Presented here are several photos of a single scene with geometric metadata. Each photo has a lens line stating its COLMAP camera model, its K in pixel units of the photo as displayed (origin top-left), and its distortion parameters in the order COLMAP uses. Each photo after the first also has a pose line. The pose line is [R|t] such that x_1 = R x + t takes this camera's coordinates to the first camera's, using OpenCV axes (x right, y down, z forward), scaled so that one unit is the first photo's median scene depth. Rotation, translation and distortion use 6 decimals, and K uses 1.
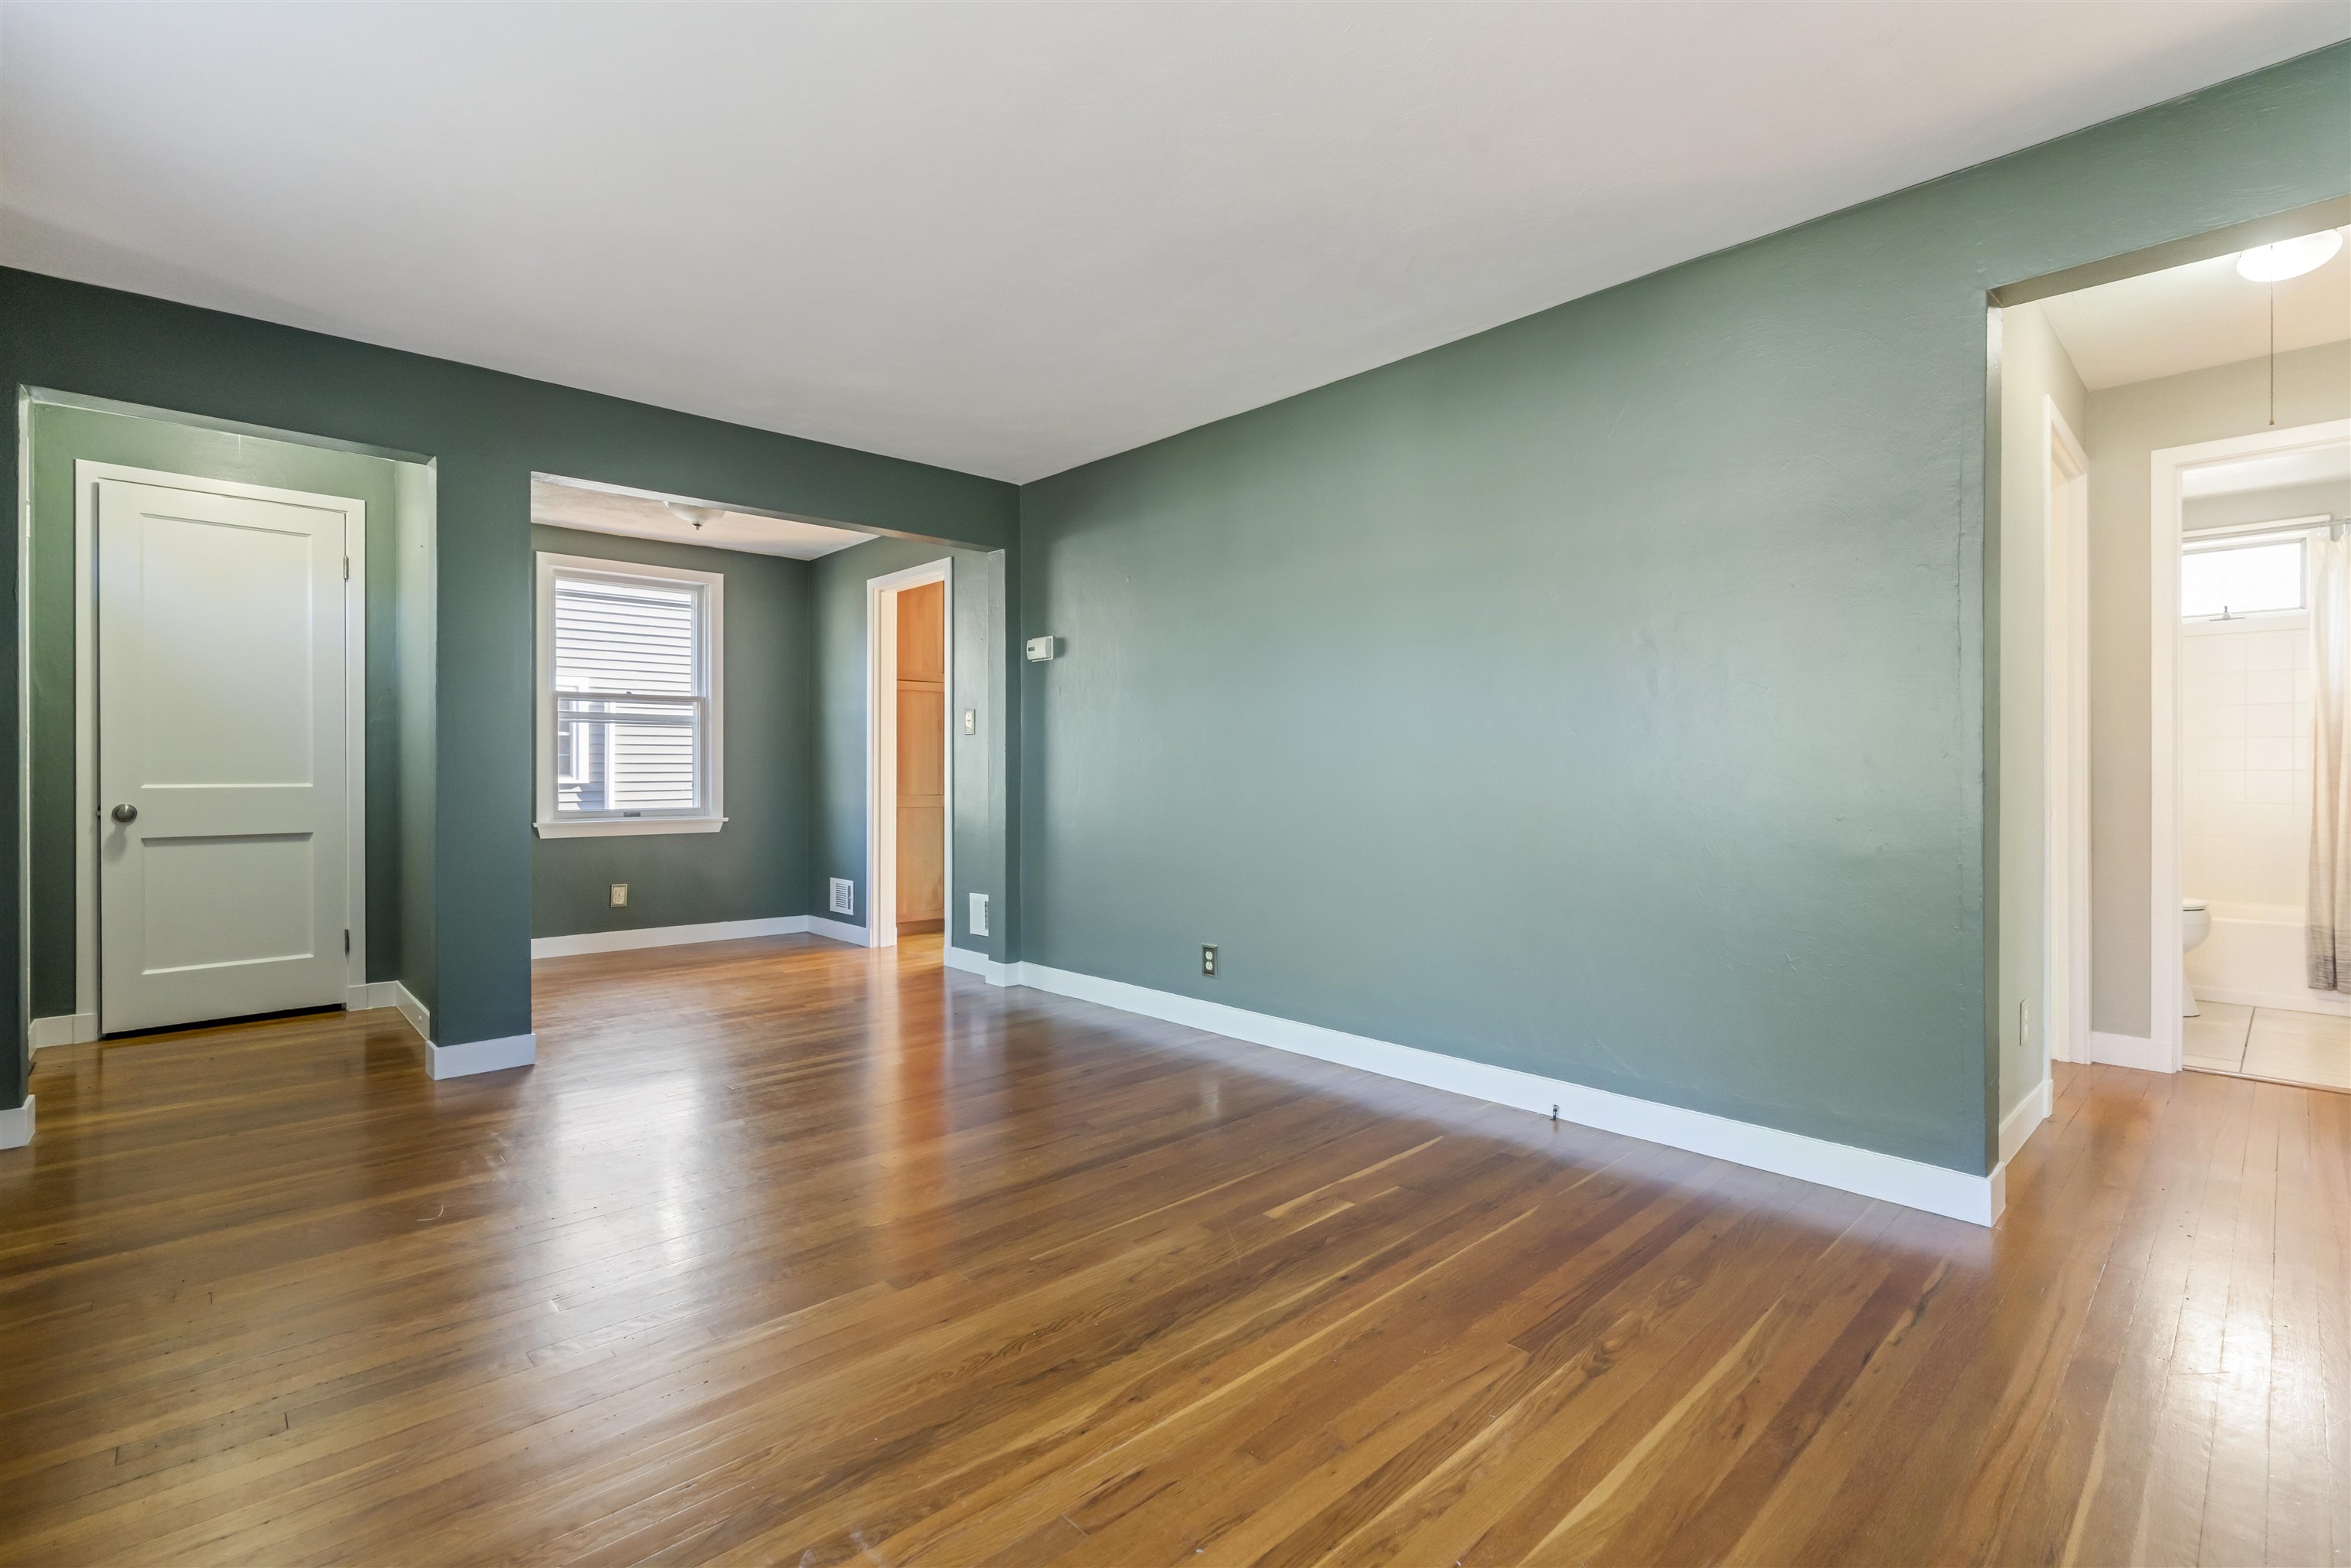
lens RADIAL K [[1072.1, 0, 1177.0], [0, 1072.1, 774.0], [0, 0, 1]] dist [-0.009669, -0.000527]
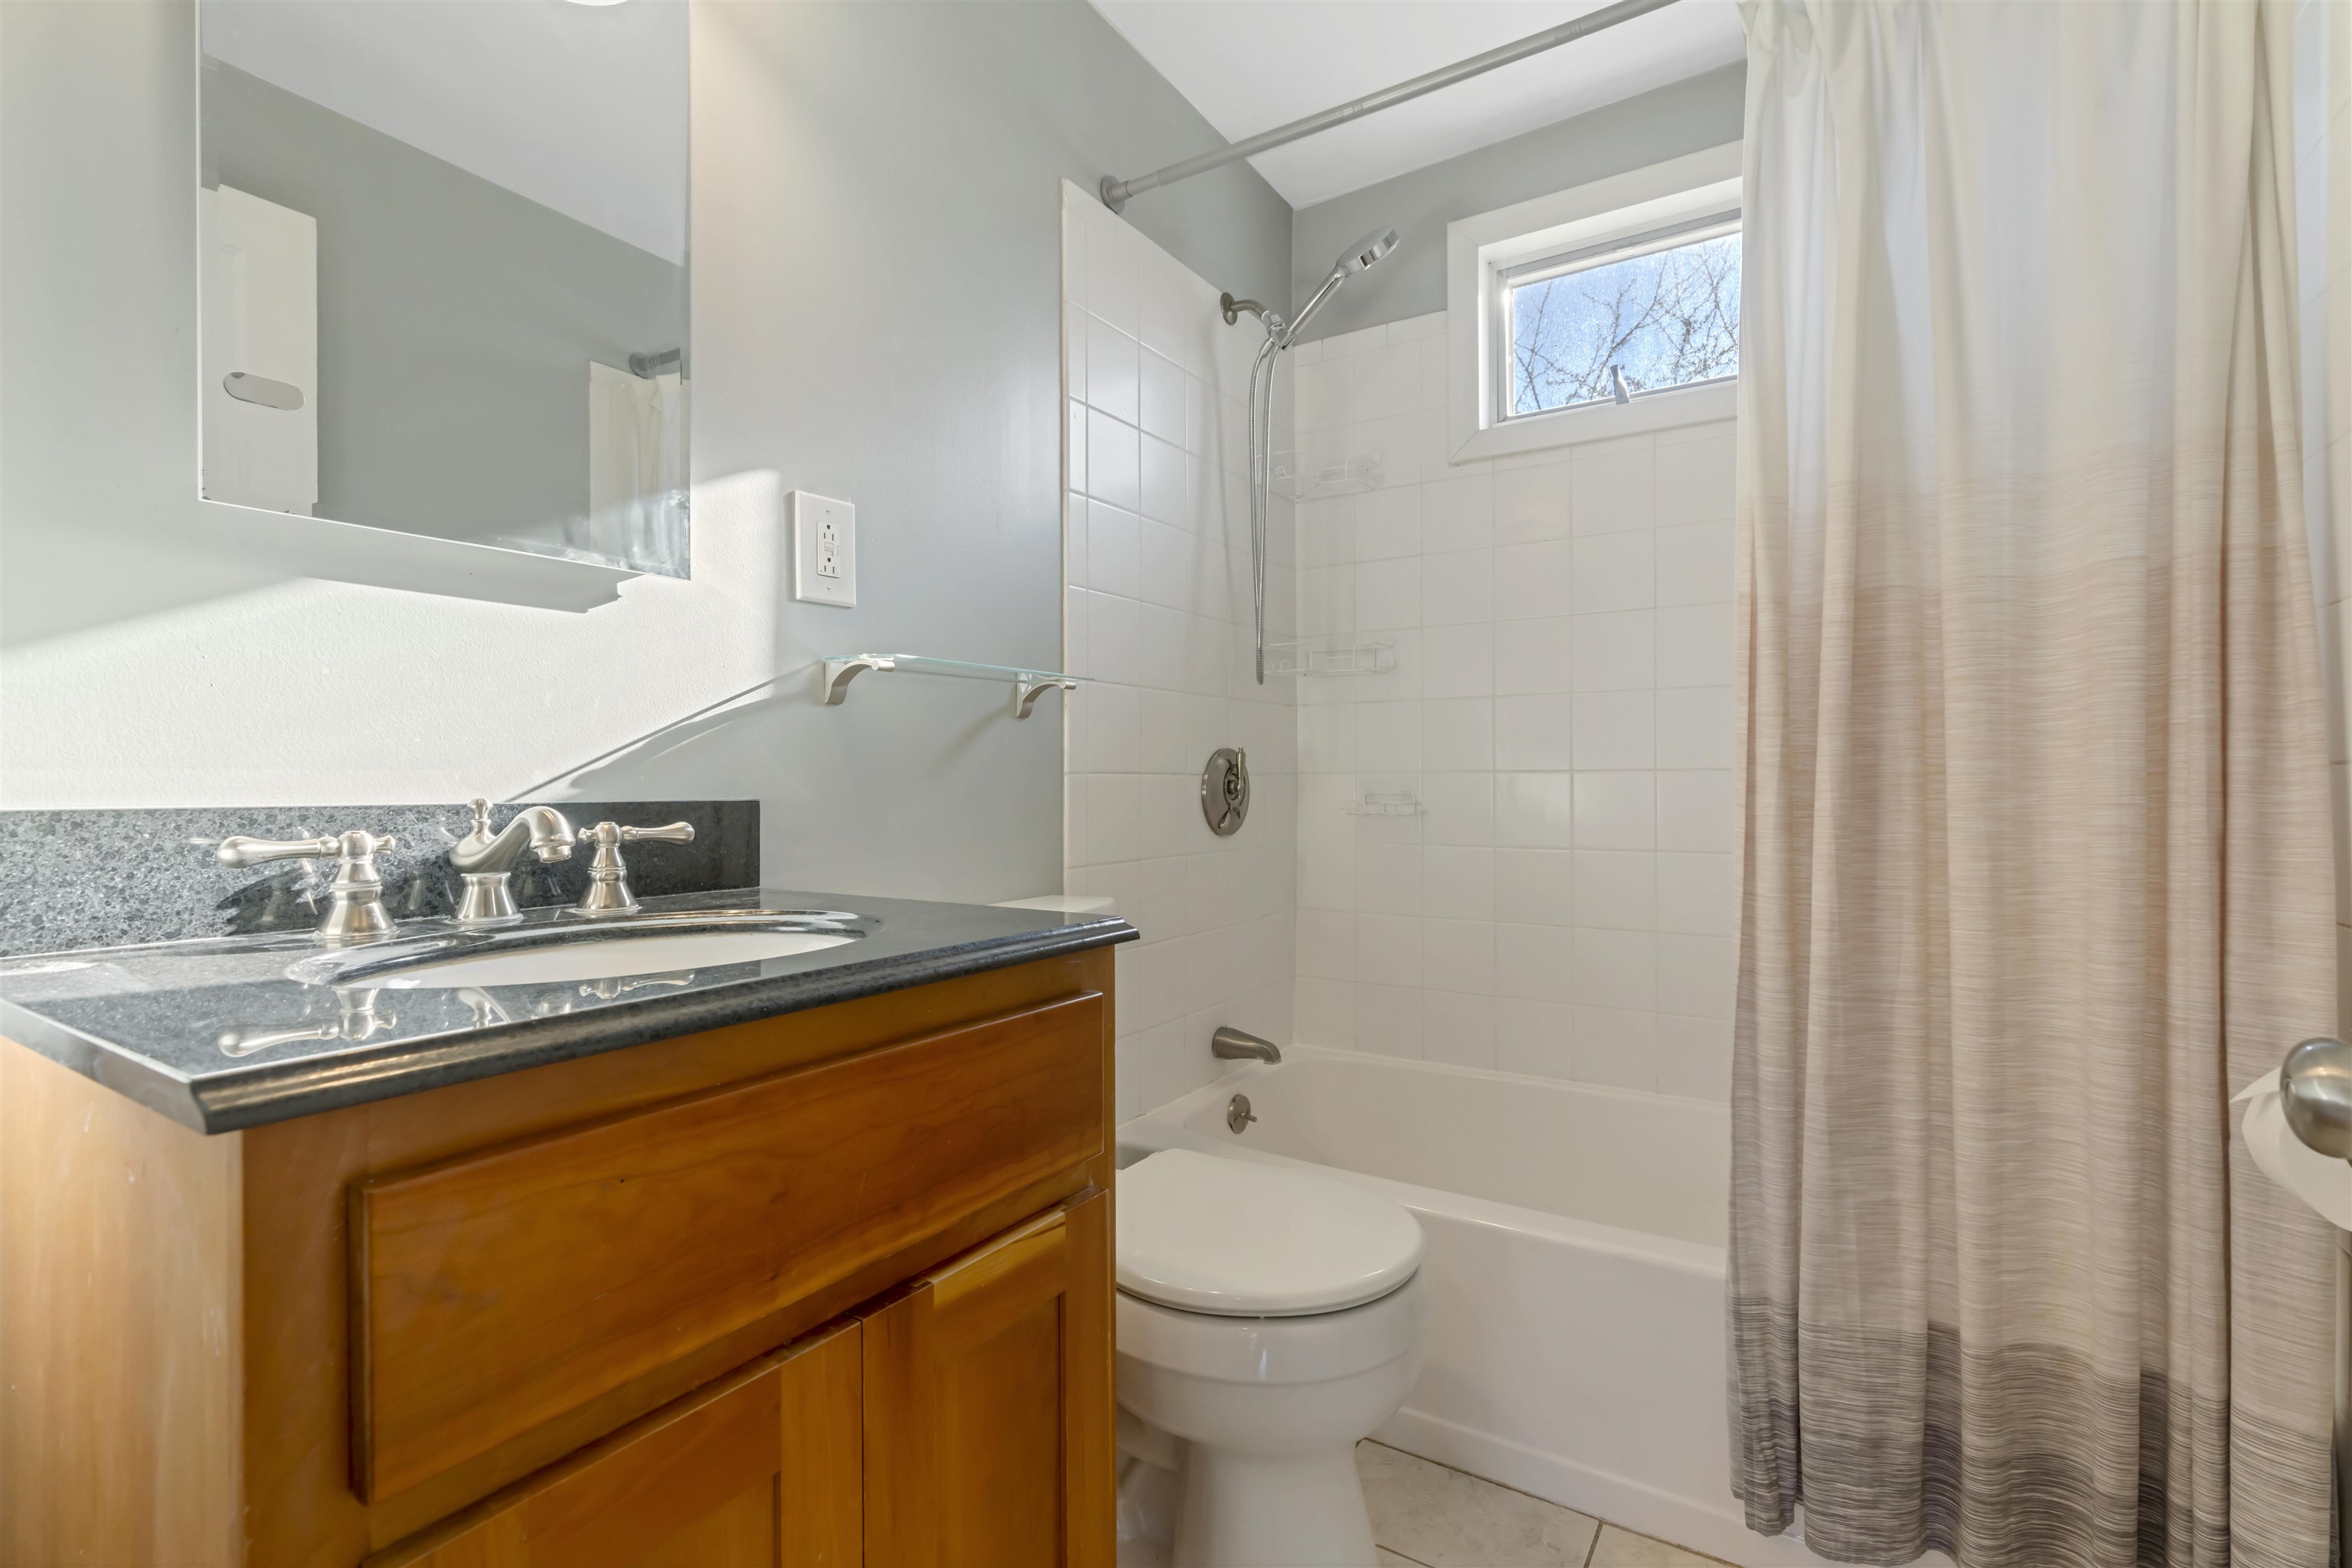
lens RADIAL K [[1072.6, 0, 1177.1], [0, 1072.6, 783.5], [0, 0, 1]] dist [-0.009669, -0.000527]
pose [[0.946913, 0.001210, 0.321486, 0.829822], [-0.001002, 0.999999, -0.000812, -0.002265], [-0.321487, 0.000447, 0.946914, 0.770925]]
